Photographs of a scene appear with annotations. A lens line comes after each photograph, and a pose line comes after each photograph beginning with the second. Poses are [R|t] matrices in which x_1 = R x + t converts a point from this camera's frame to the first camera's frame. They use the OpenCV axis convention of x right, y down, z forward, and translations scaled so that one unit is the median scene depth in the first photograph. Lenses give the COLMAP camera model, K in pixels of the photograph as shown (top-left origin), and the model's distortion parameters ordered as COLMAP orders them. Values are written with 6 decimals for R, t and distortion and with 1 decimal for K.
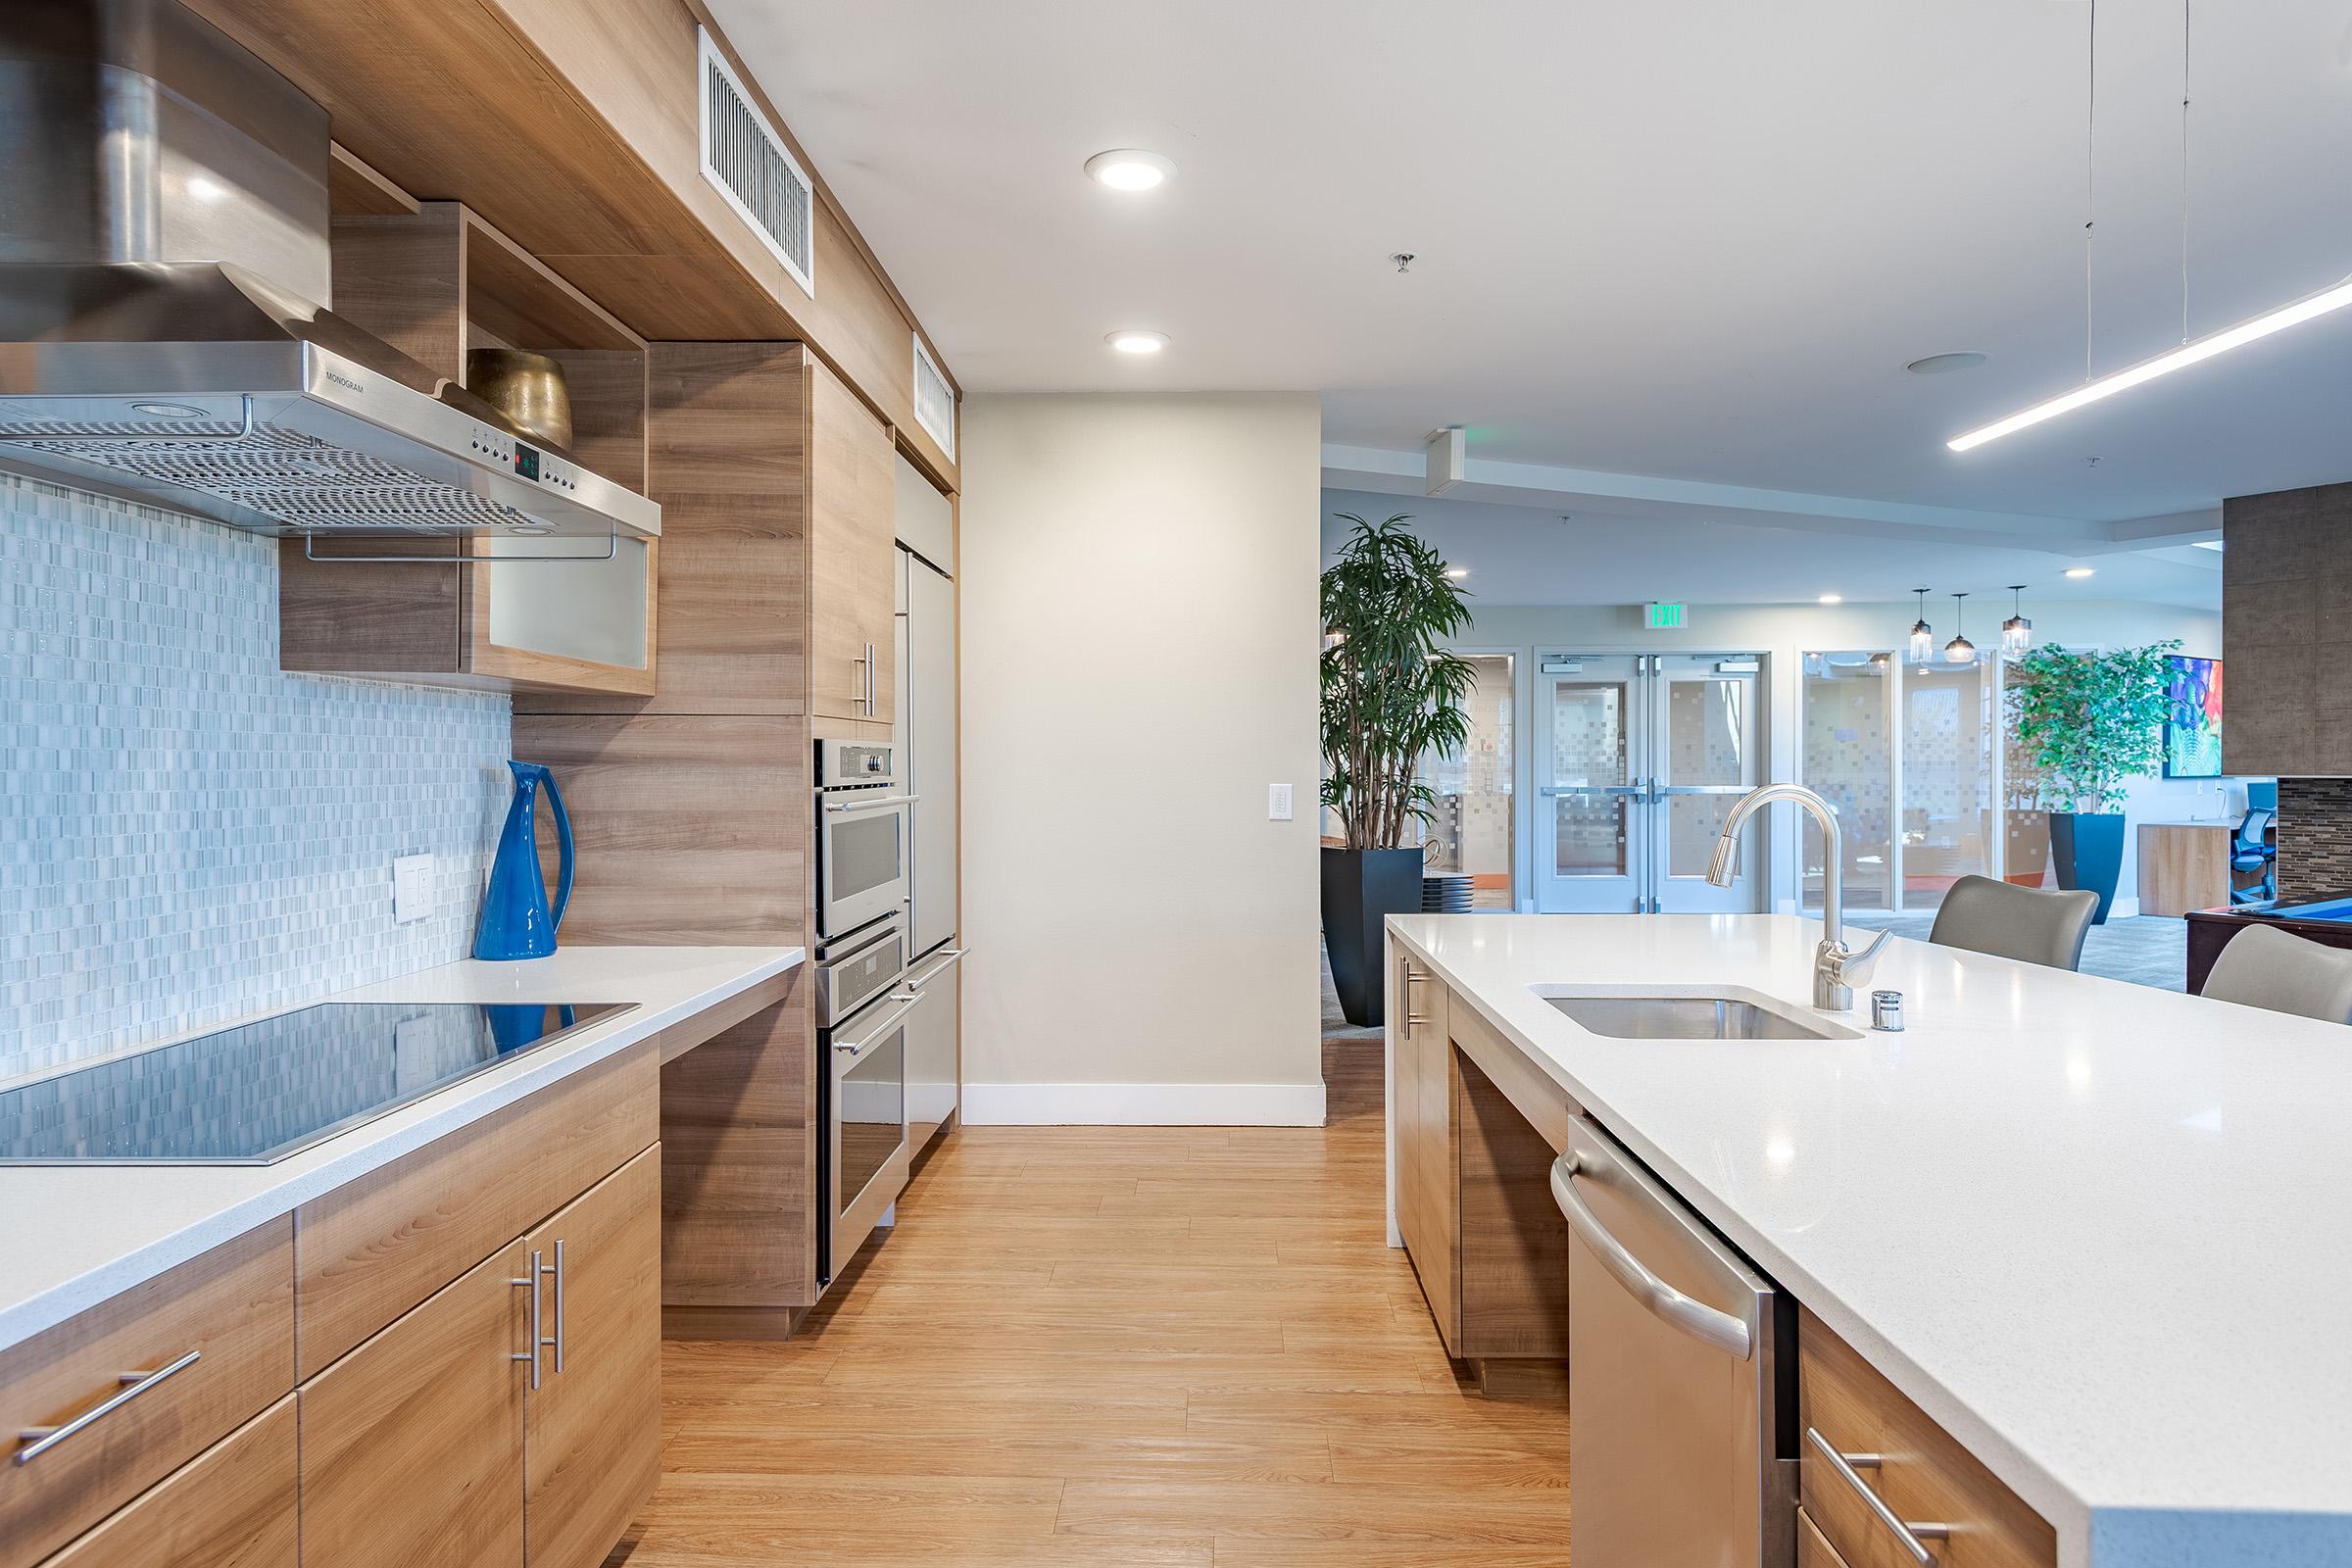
lens RADIAL K [[1385.7, 0, 1167.0], [0, 1385.7, 776.0], [0, 0, 1]] dist [-0.000877, -0.004361]
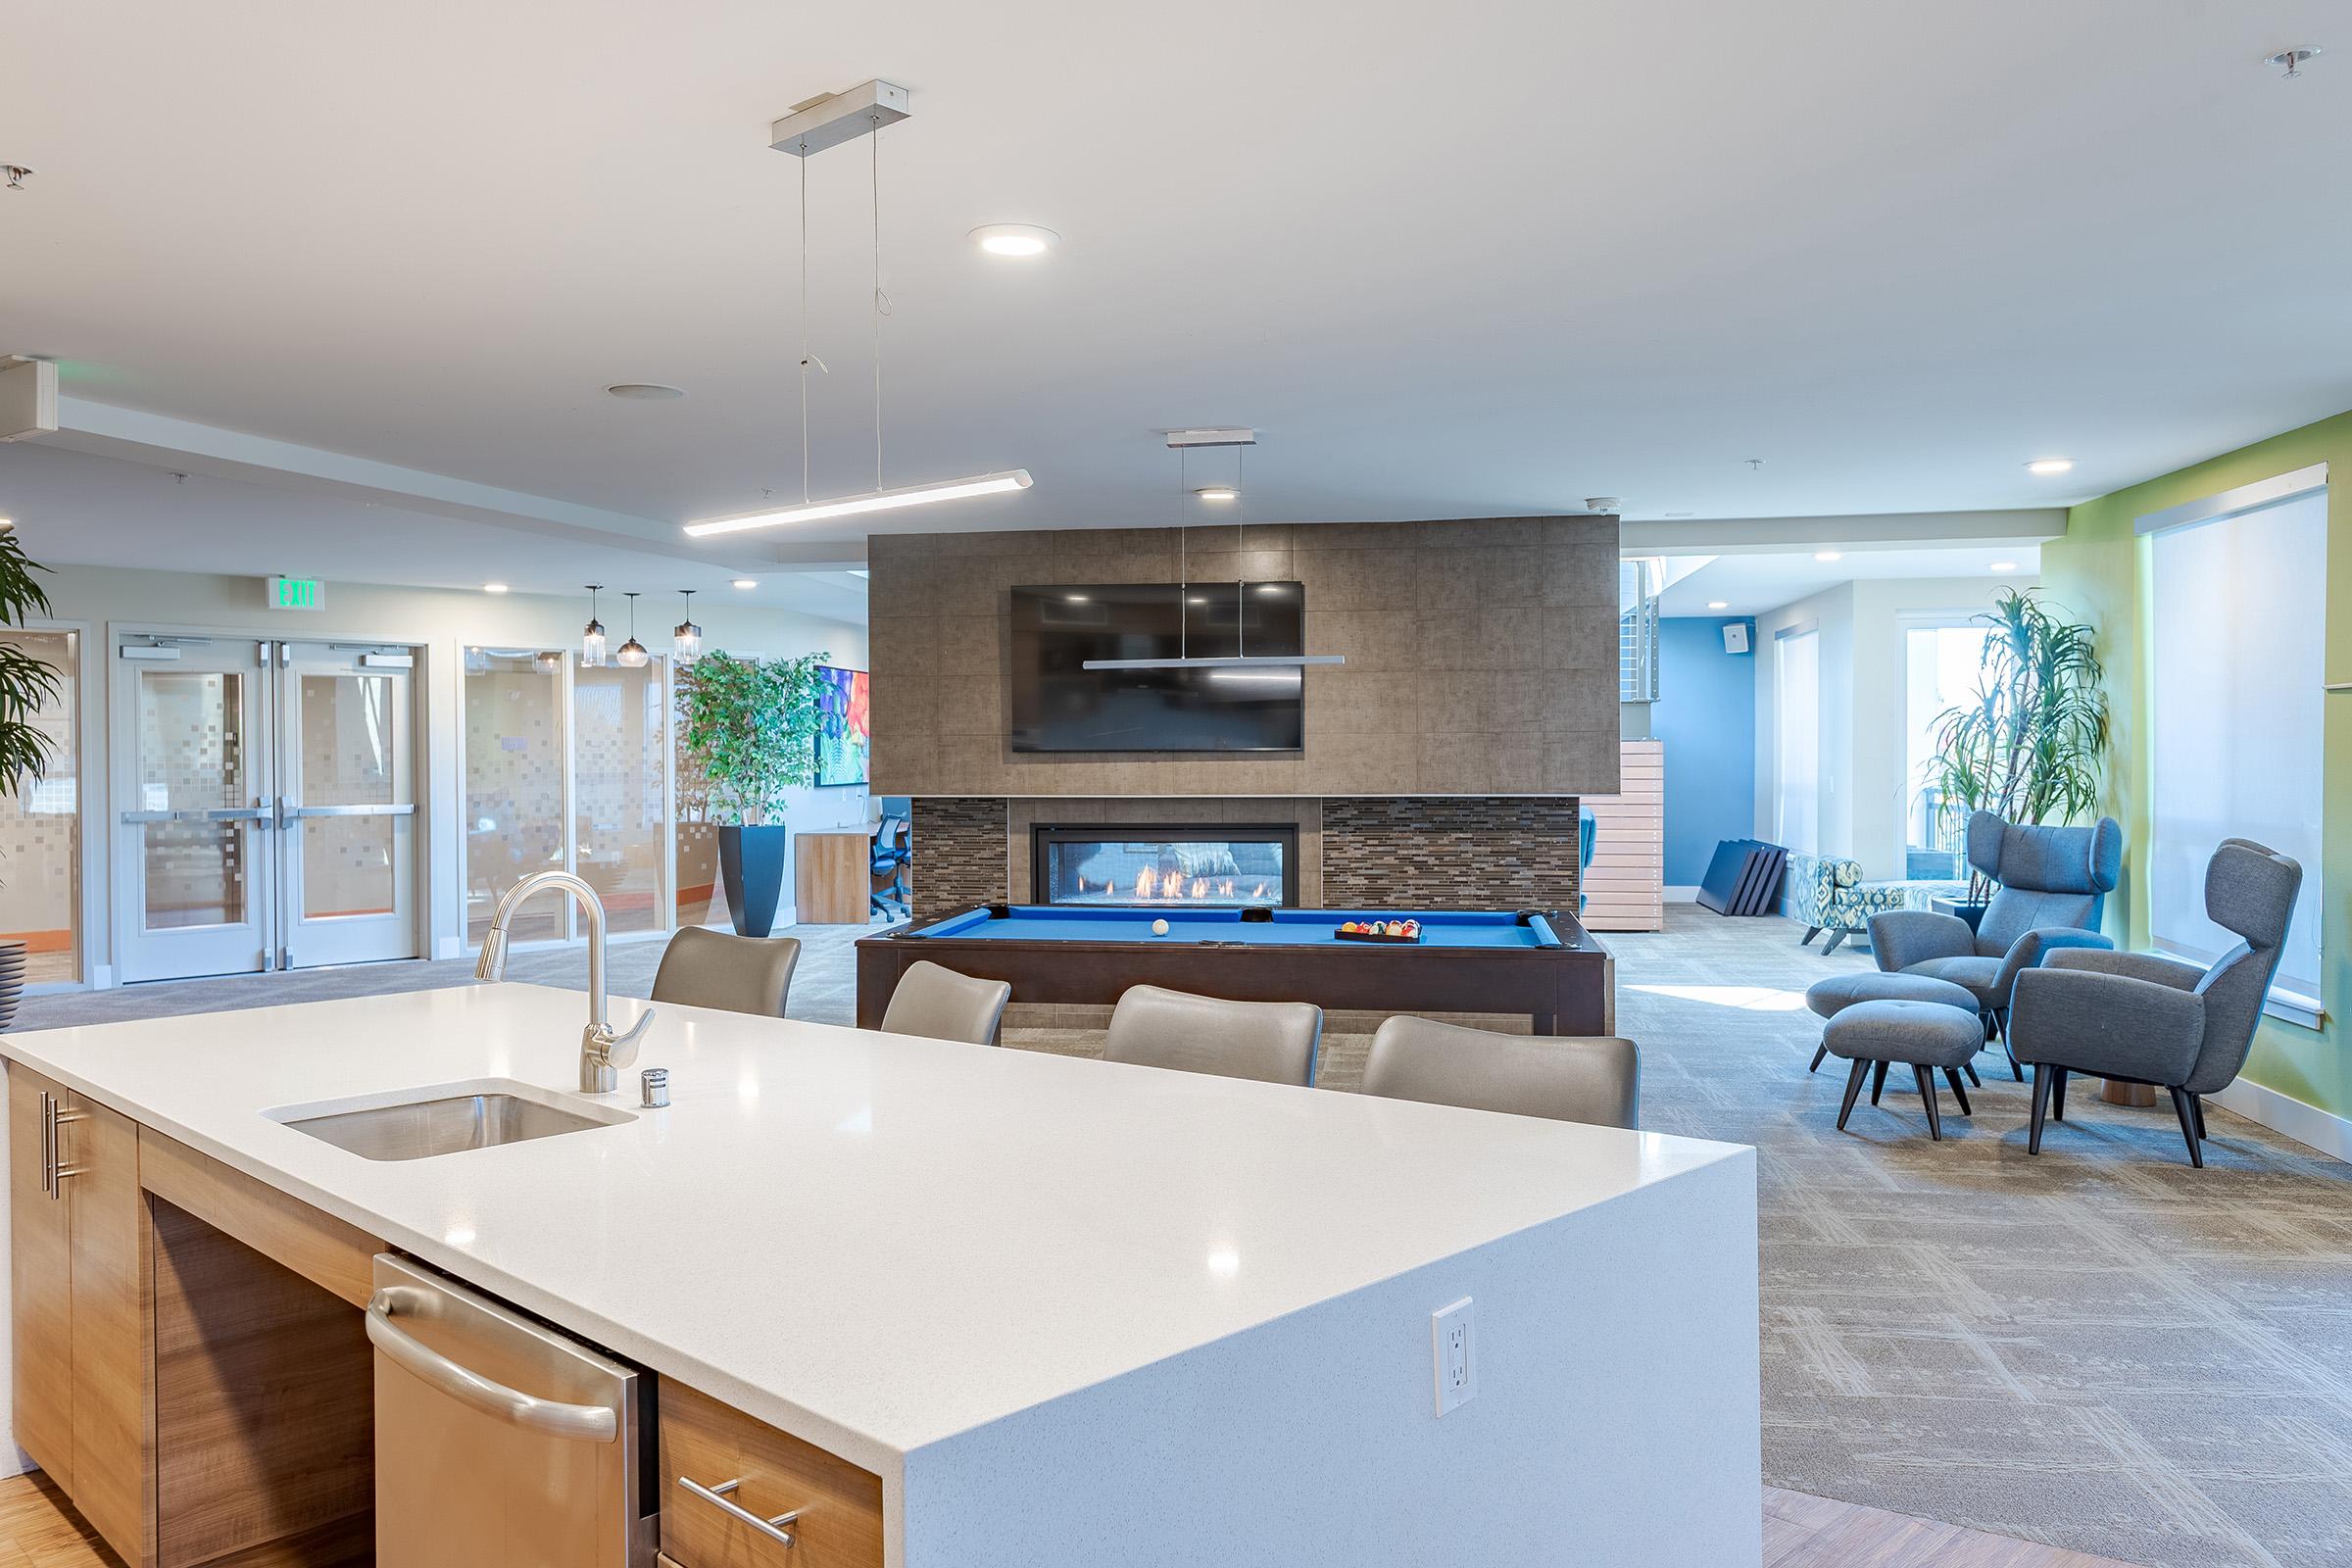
lens RADIAL K [[1696.2, 0, 1176.0], [0, 1696.2, 784.0], [0, 0, 1]] dist [0.001289, -0.005108]
pose [[0.667094, -0.013974, 0.744842, -0.030744], [0.008716, 0.999902, 0.010953, -0.012896], [-0.744922, -0.000814, 0.667151, -0.027210]]
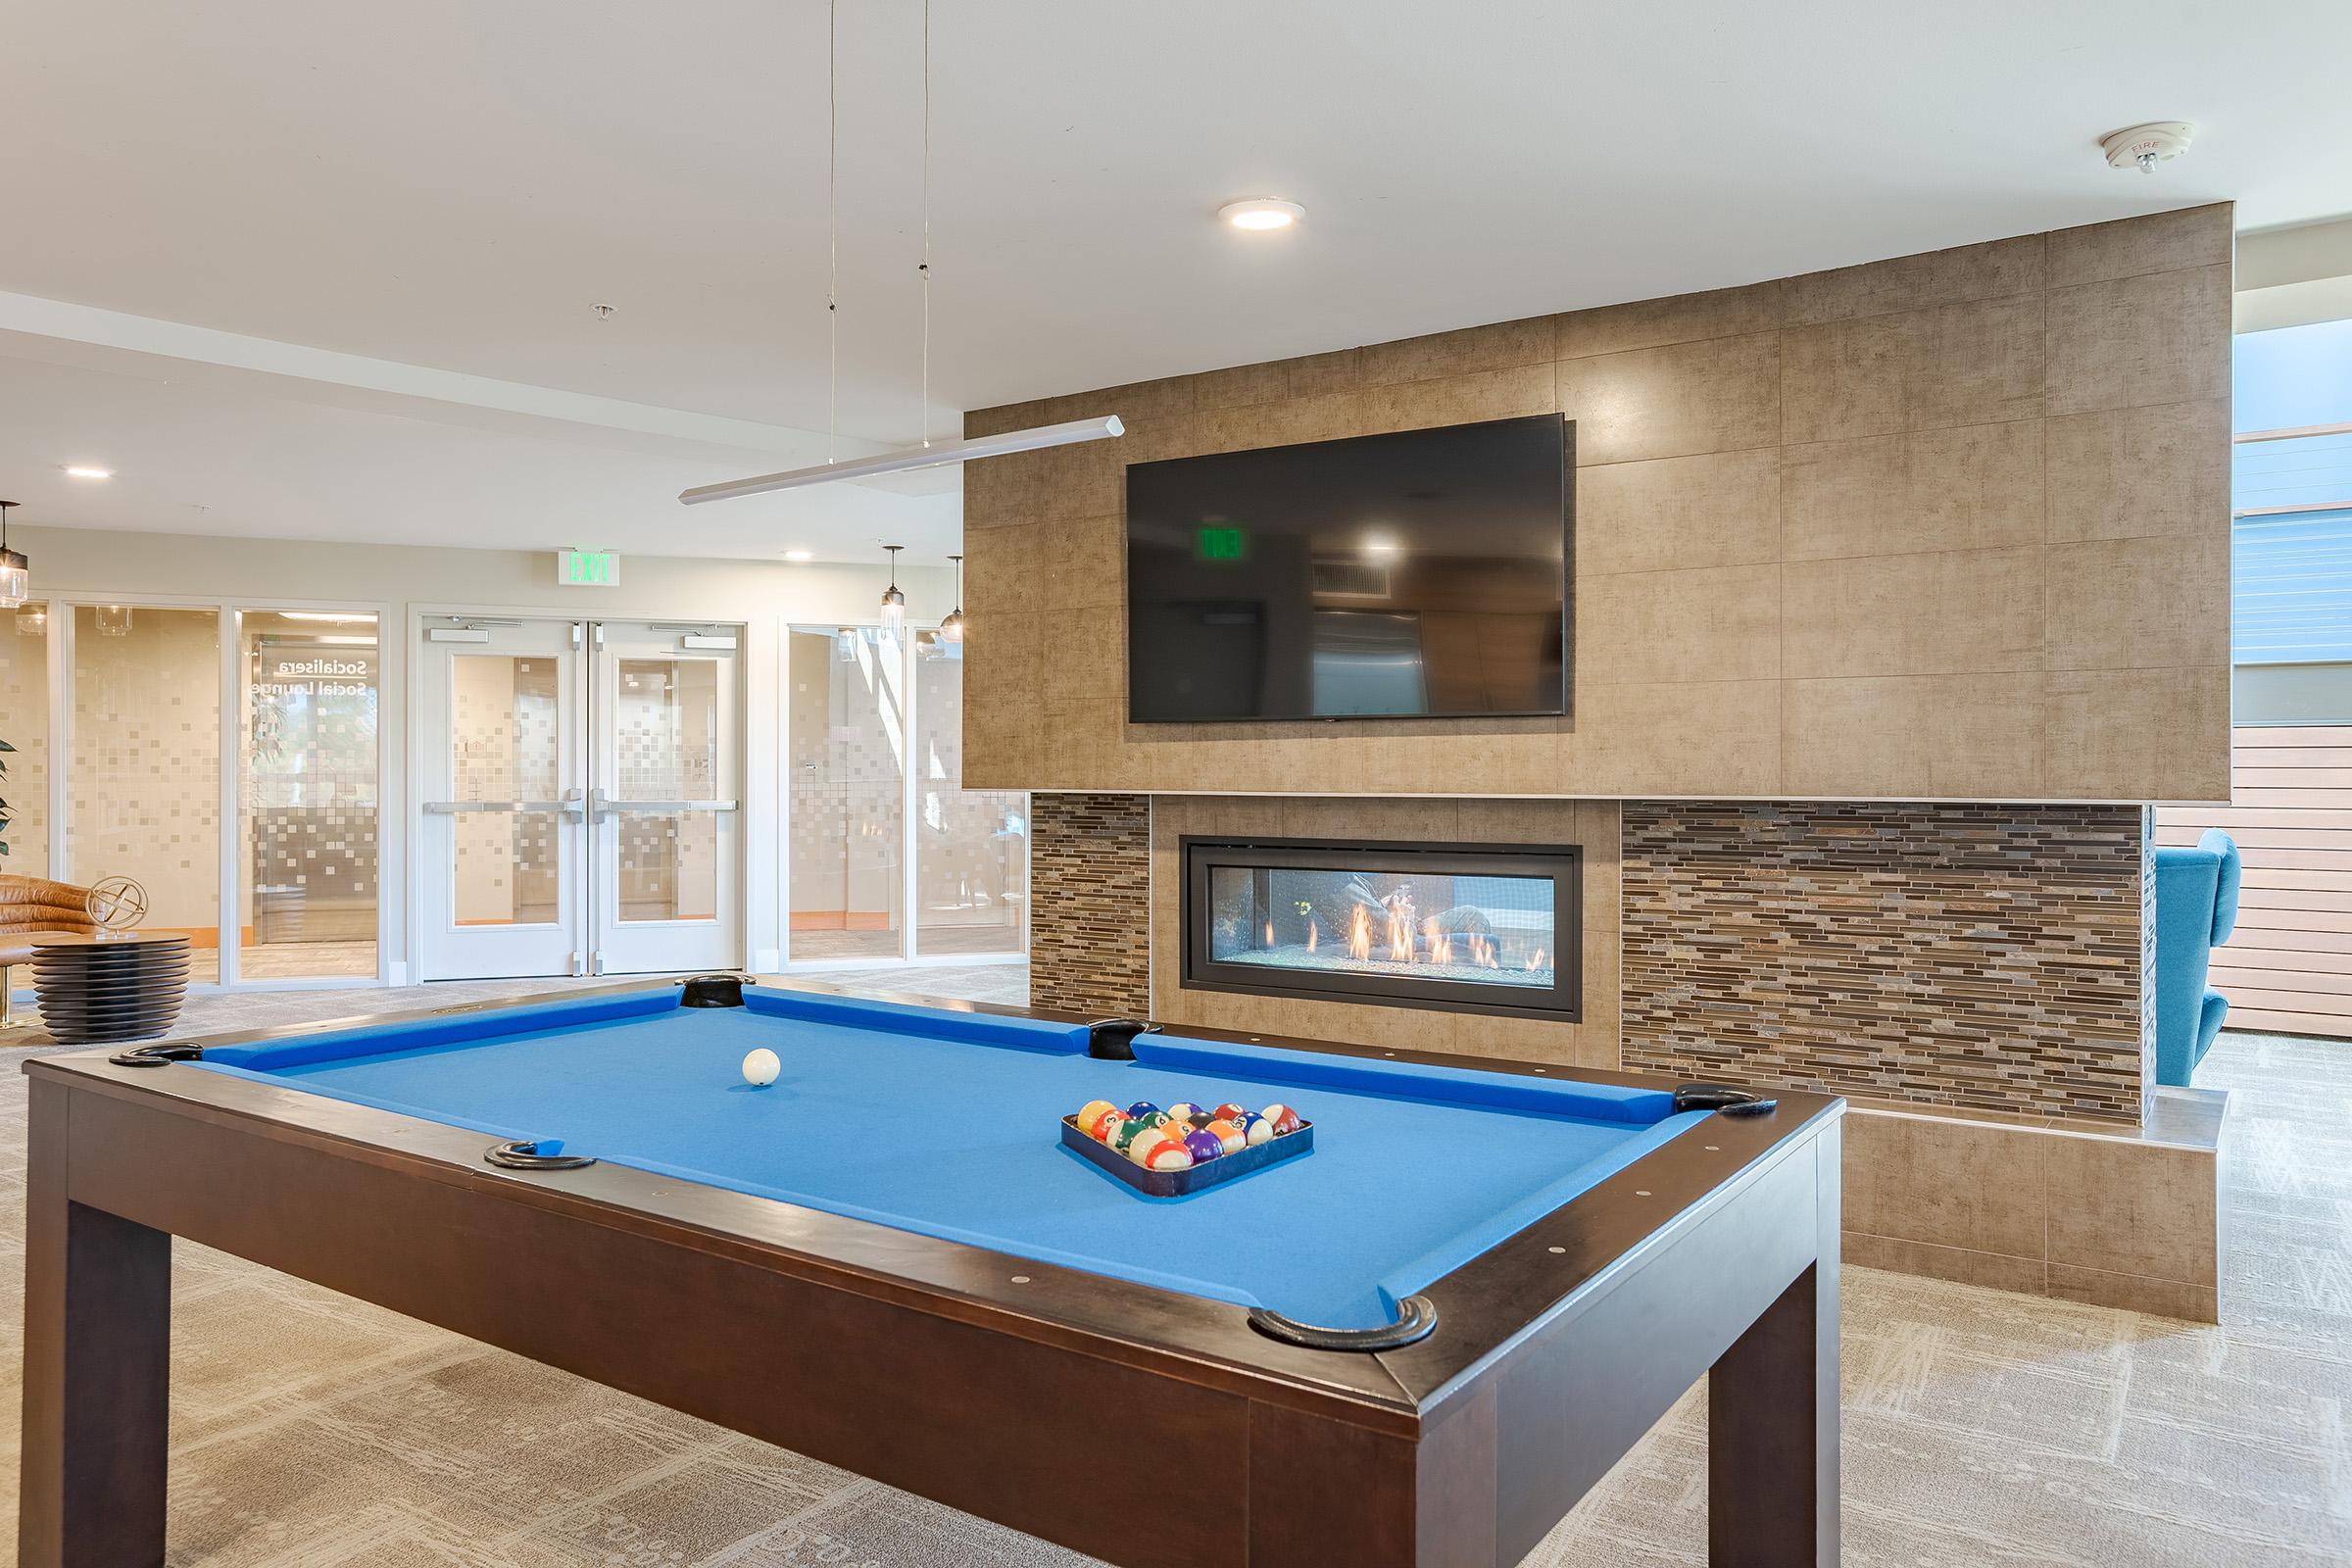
lens RADIAL K [[1608.9, 0, 1174.7], [0, 1608.9, 776.1], [0, 0, 1]] dist [-0.036980, 0.061310]
pose [[0.922352, 0.002764, 0.386340, 0.324948], [-0.000869, 0.999987, -0.005079, -0.001853], [-0.386349, 0.004349, 0.922342, 0.104252]]
